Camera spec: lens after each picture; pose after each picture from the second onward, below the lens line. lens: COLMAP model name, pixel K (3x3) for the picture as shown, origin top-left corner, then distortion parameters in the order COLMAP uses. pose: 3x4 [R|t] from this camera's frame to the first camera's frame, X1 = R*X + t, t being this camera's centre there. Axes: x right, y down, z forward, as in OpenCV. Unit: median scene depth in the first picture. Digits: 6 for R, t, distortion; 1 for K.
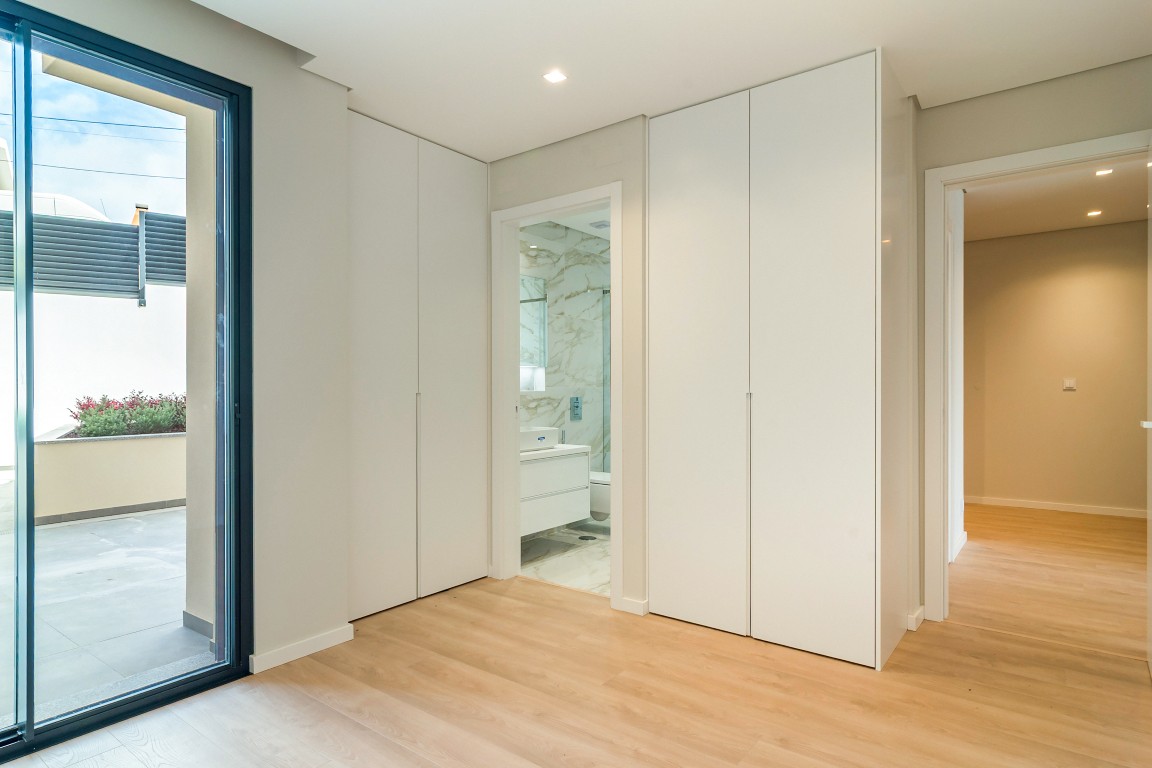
lens RADIAL K [[643.7, 0, 574.9], [0, 643.7, 383.0], [0, 0, 1]] dist [-0.000650, 0.005747]
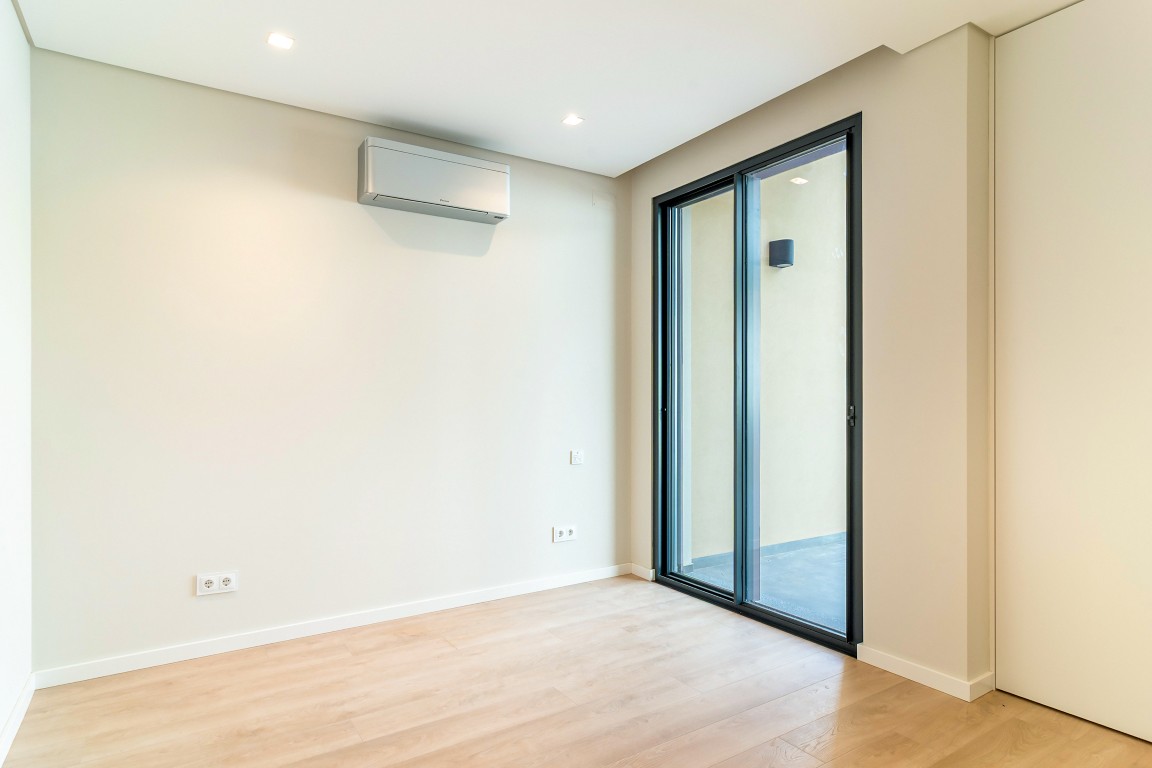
lens RADIAL K [[643.7, 0, 574.7], [0, 643.7, 389.2], [0, 0, 1]] dist [-0.000650, 0.005747]
pose [[-0.328325, -0.005633, -0.944548, 0.665213], [0.000581, 0.999981, -0.006165, 0.009086], [0.944565, -0.002573, -0.328315, 0.904113]]
